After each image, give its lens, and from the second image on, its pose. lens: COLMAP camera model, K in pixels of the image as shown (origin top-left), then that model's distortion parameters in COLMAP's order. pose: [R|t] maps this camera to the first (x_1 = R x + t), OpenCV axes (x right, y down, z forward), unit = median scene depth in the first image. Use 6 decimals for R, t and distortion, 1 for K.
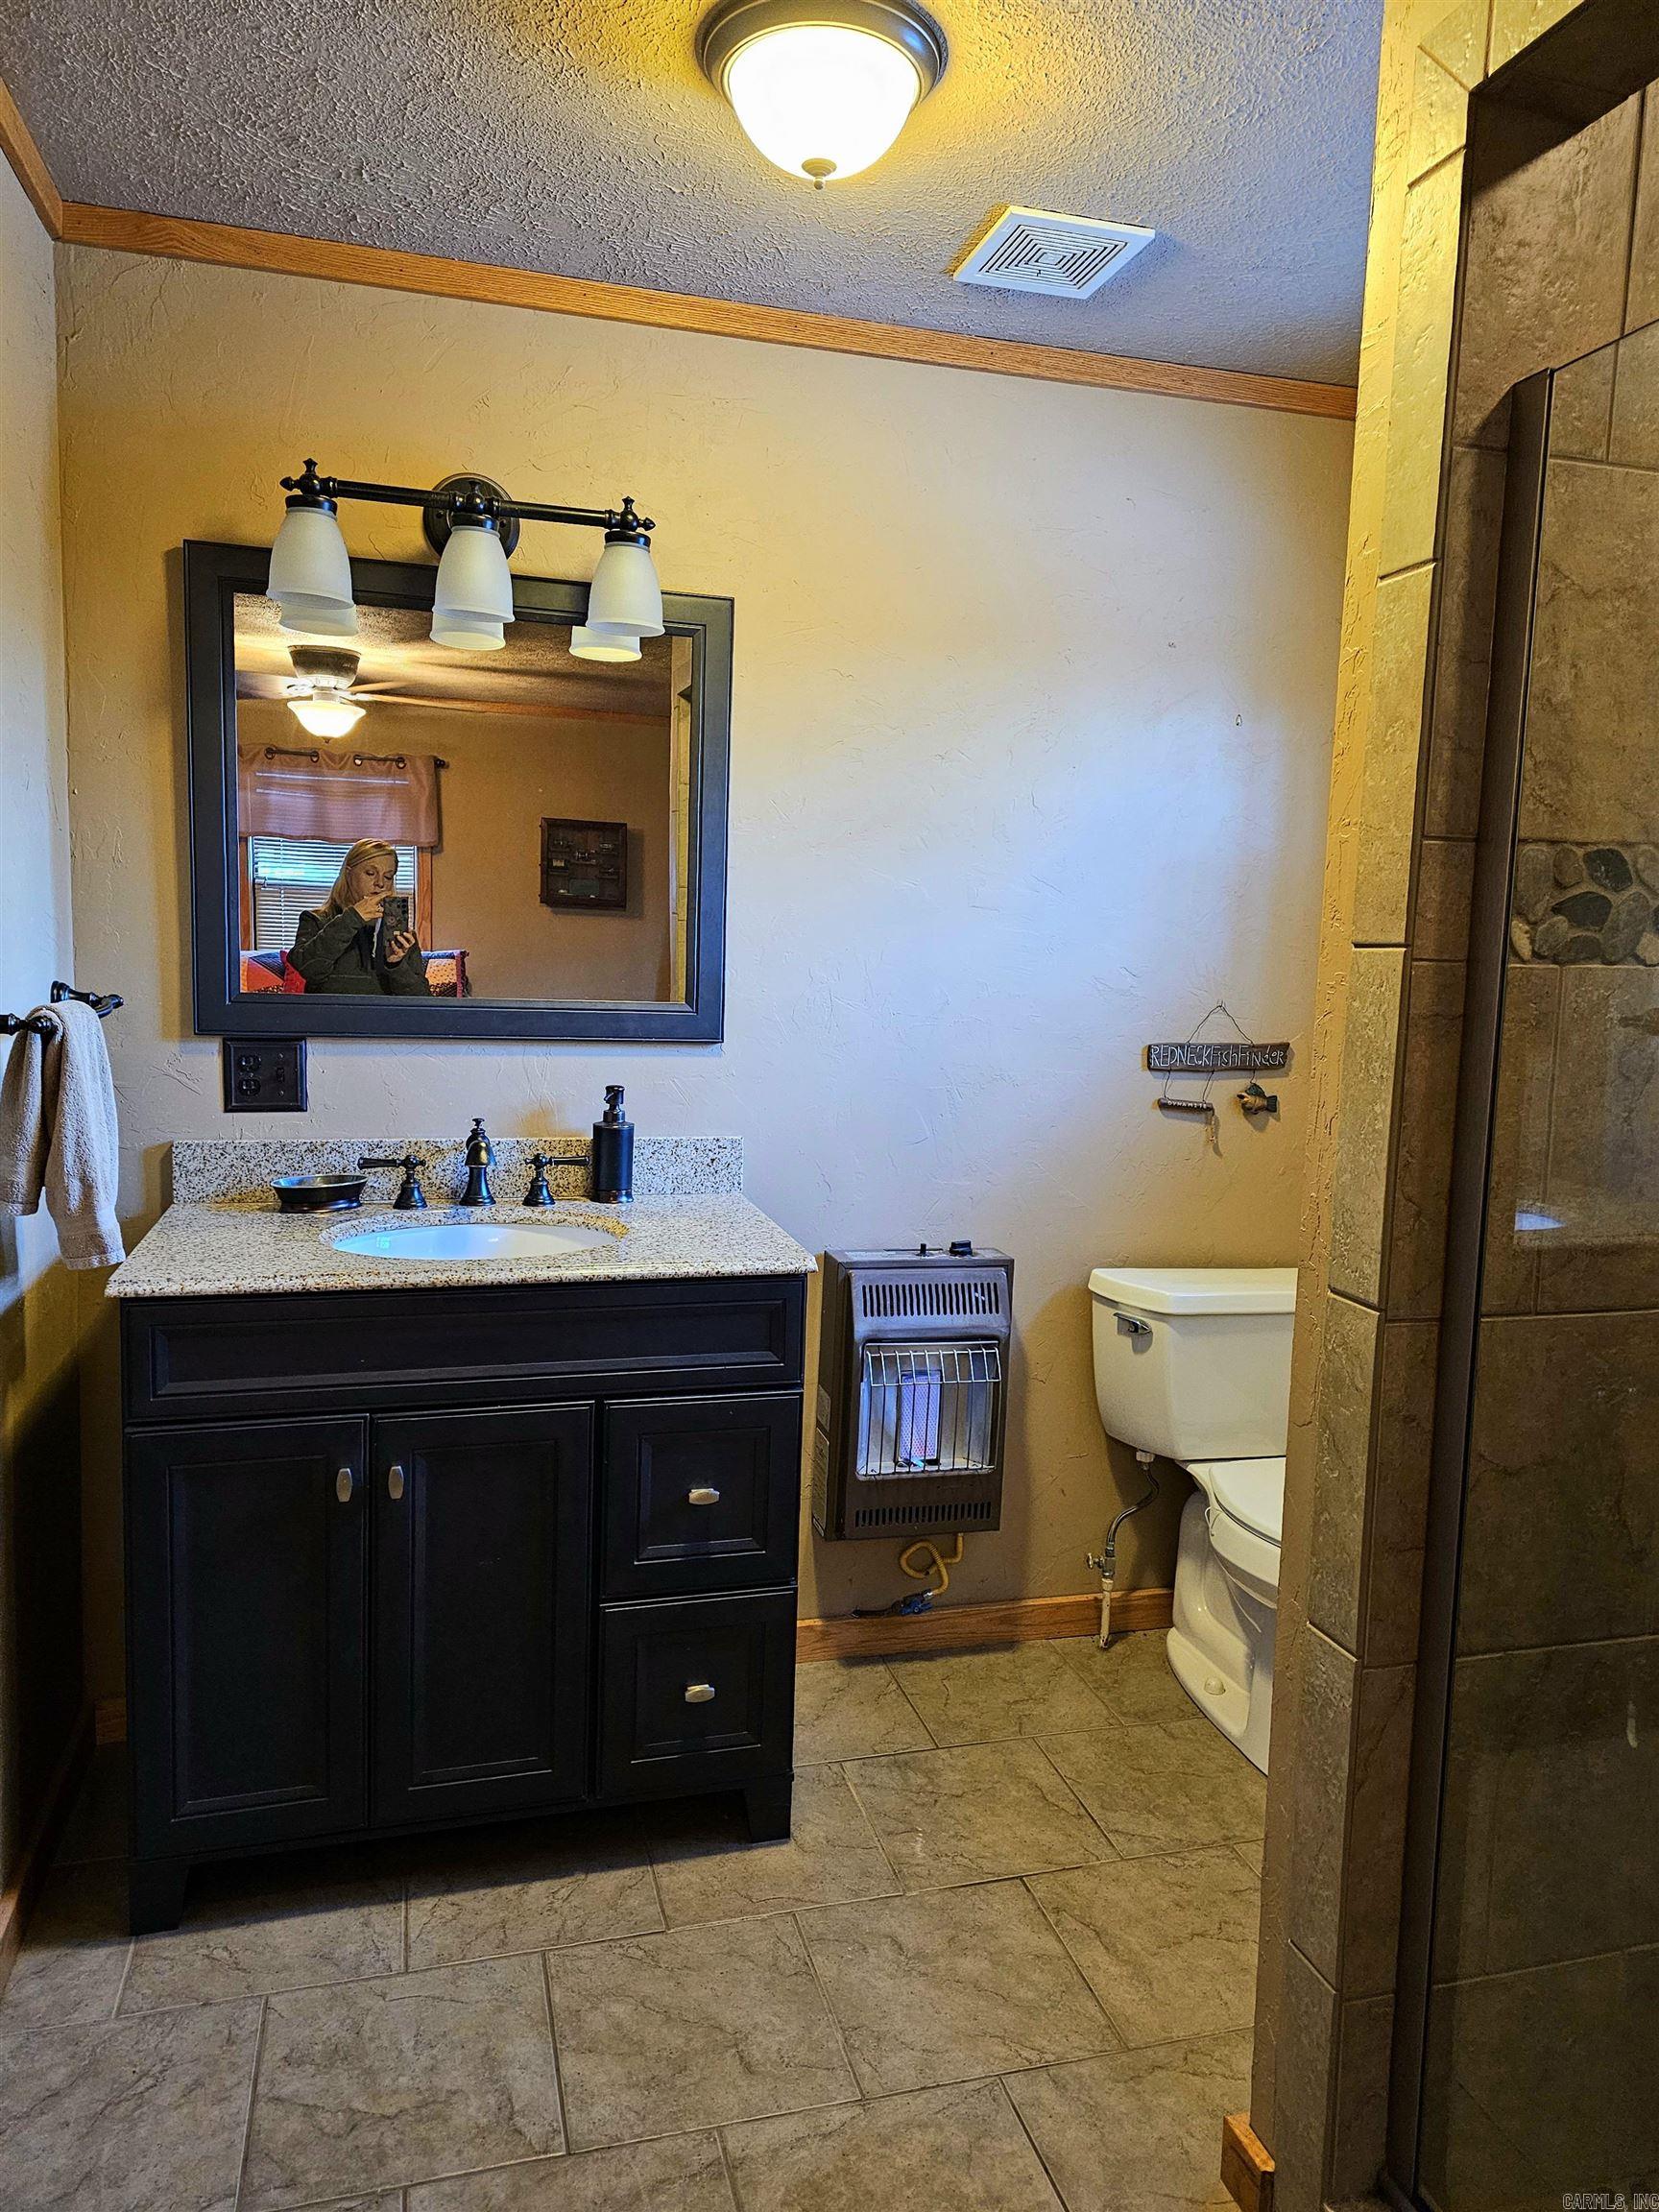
lens RADIAL K [[1480.2, 0, 831.2], [0, 1480.2, 1112.1], [0, 0, 1]] dist [0.065995, -0.041885]
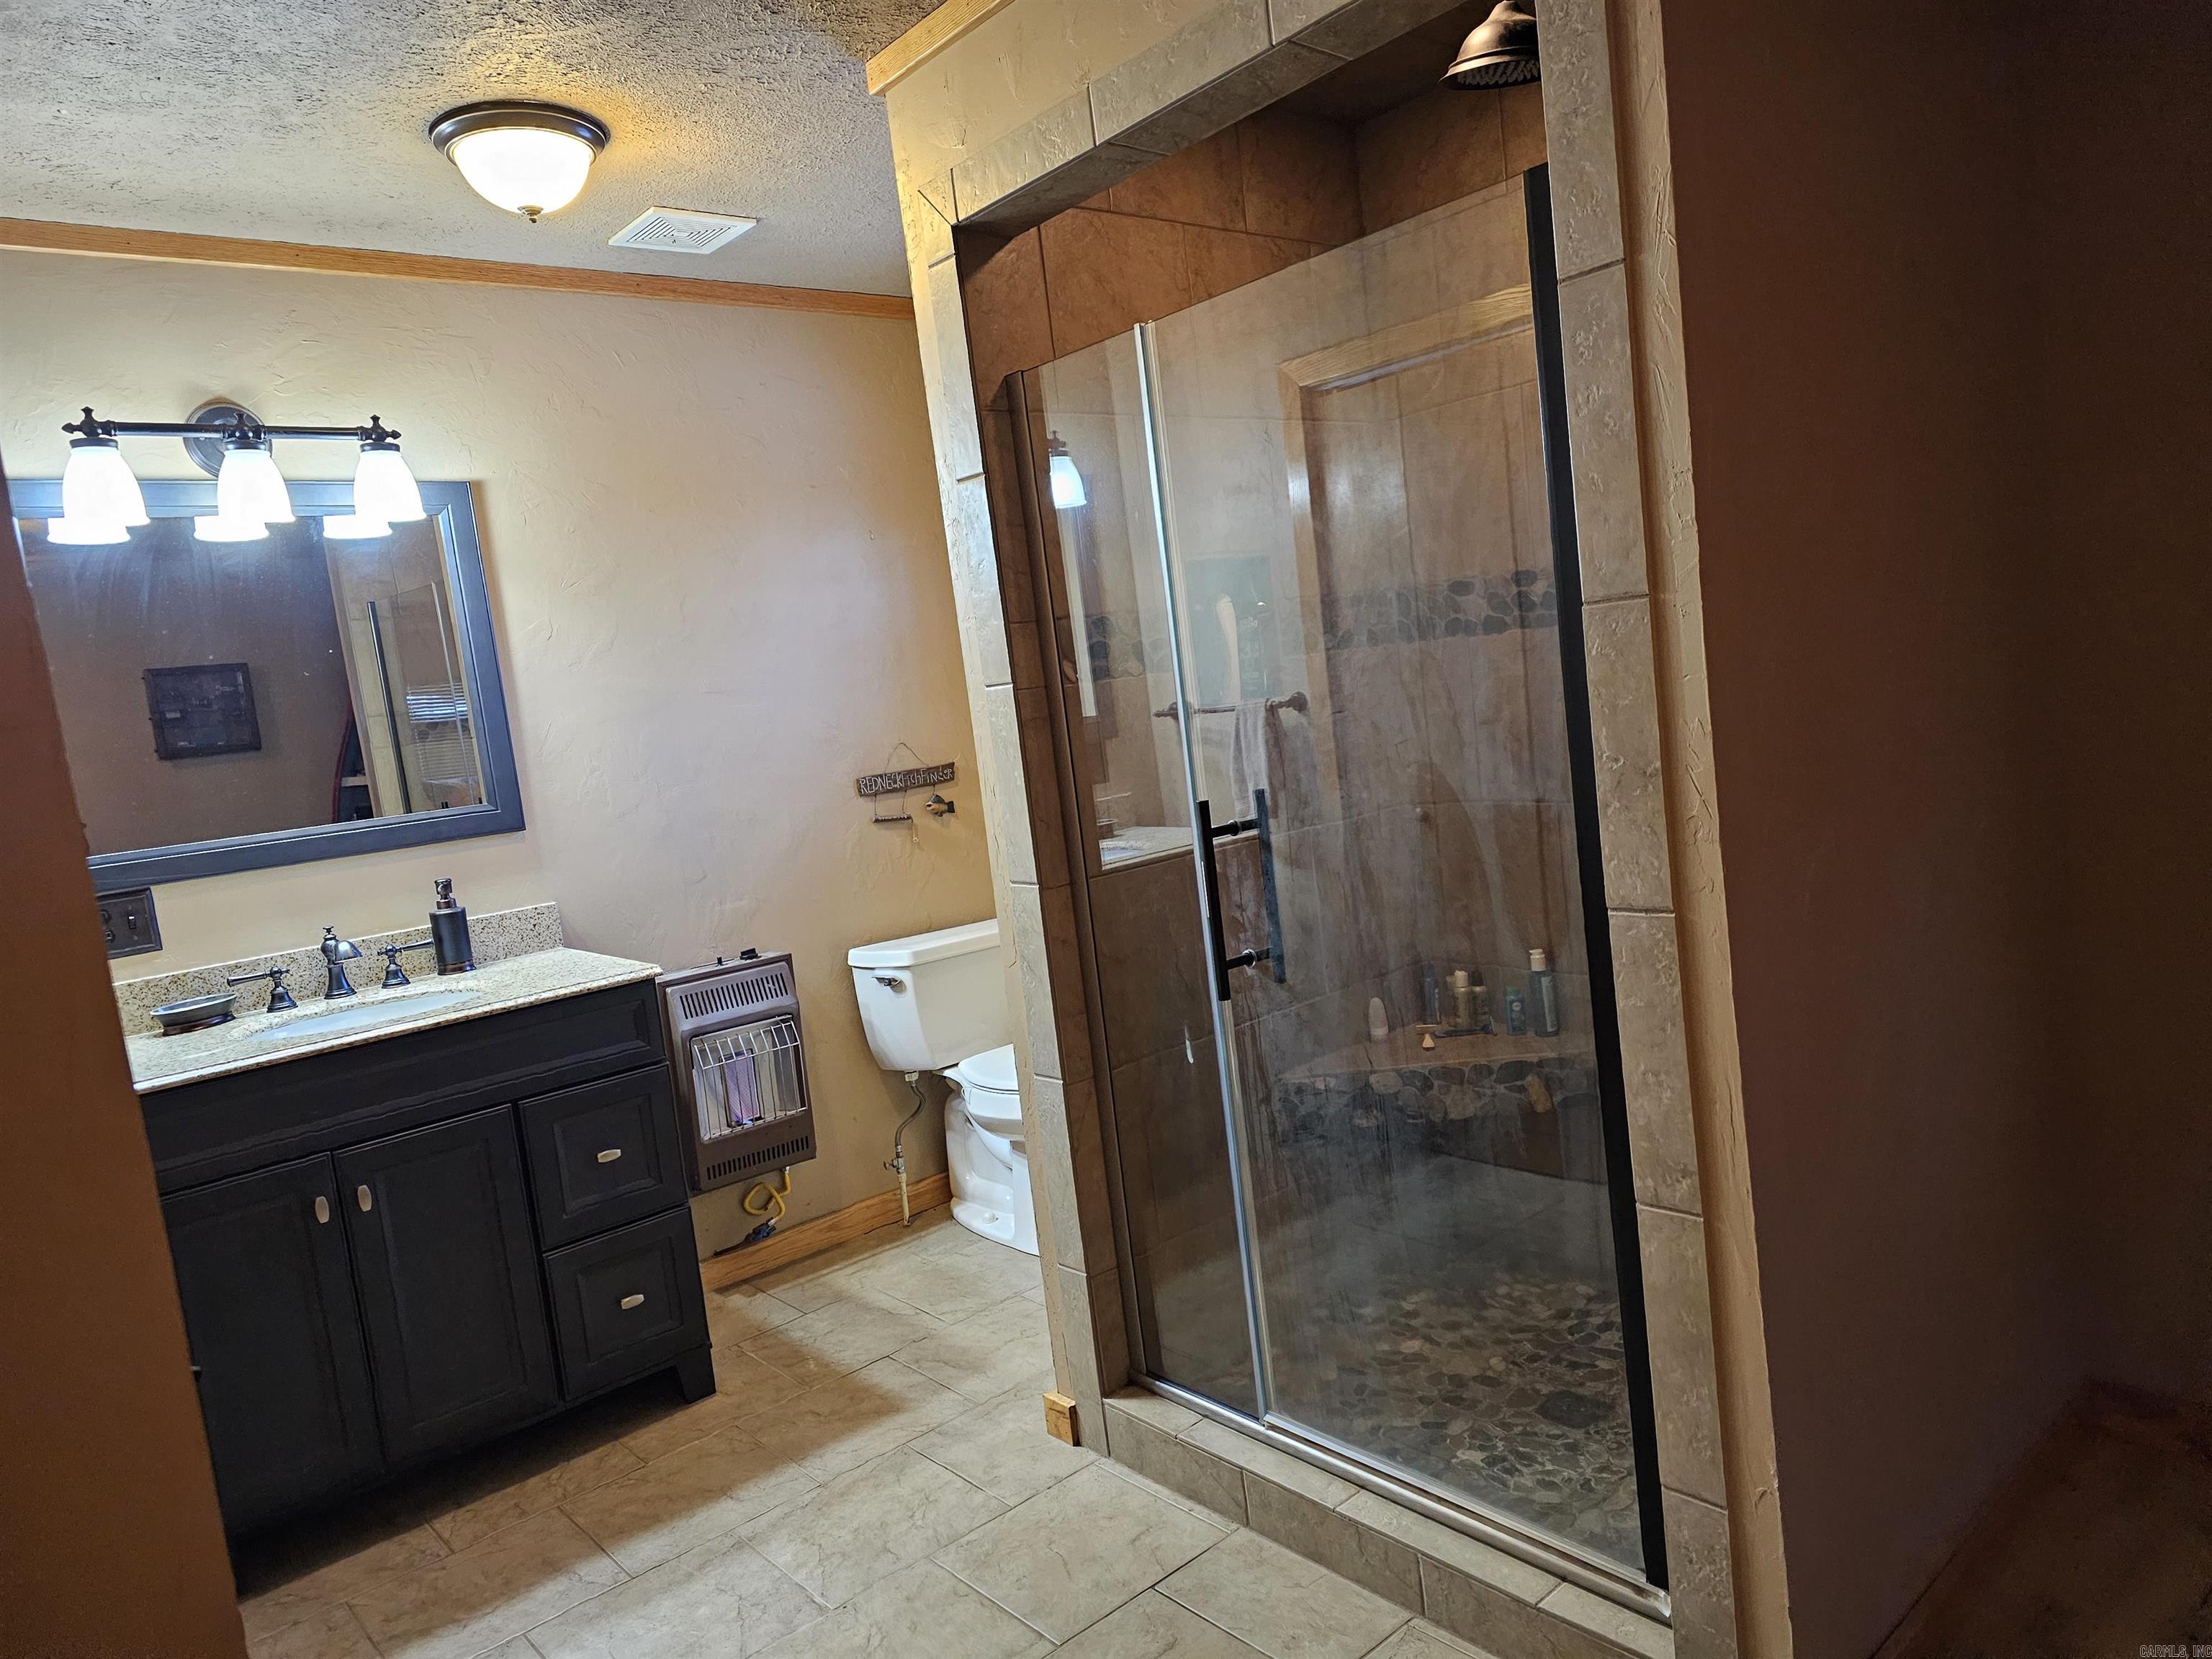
lens RADIAL K [[1480.2, 0, 1116.1], [0, 1480.2, 832.5], [0, 0, 1]] dist [0.065995, -0.041885]
pose [[0.900282, -0.178058, 0.397226, -0.131434], [0.190445, 0.981662, 0.008404, 0.040182], [-0.391438, 0.068084, 0.917682, -0.362367]]
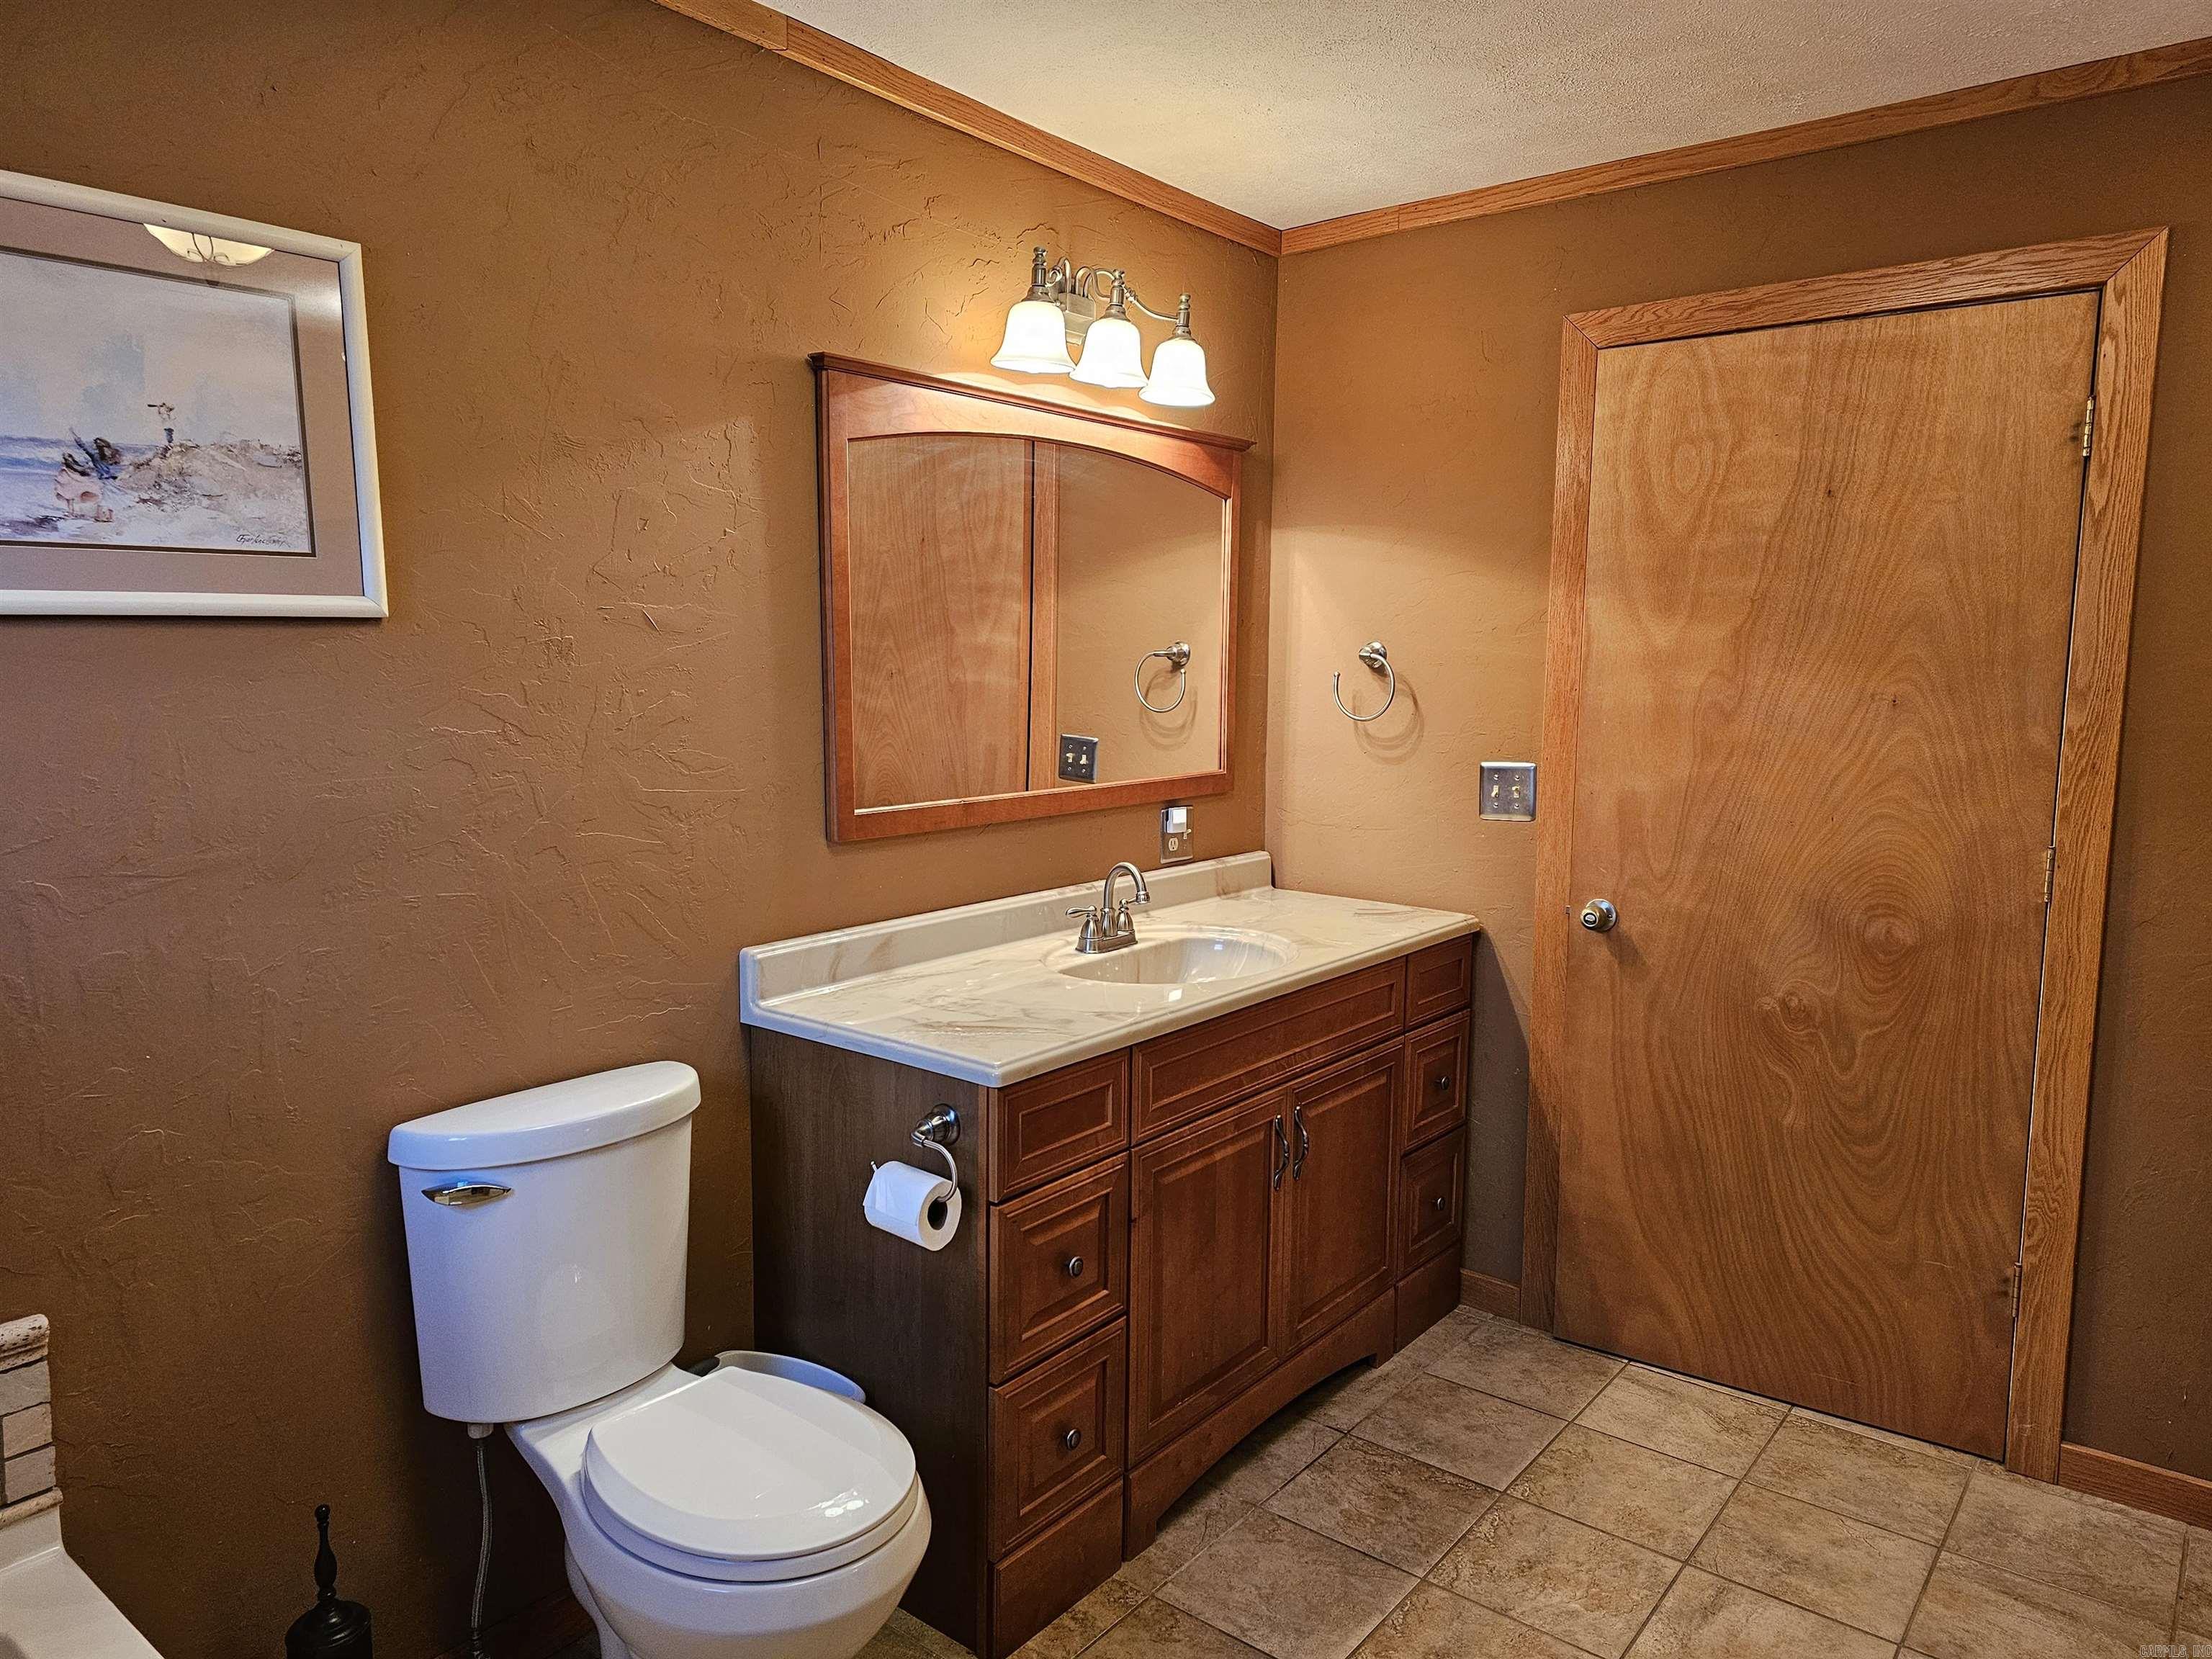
lens RADIAL K [[1480.2, 0, 1108.4], [0, 1480.2, 833.6], [0, 0, 1]] dist [0.065995, -0.041885]
pose [[0.837708, -0.092492, 0.538229, 0.123845], [0.083771, 0.995653, 0.040715, -0.036515], [-0.539655, 0.010981, 0.841815, 0.332261]]
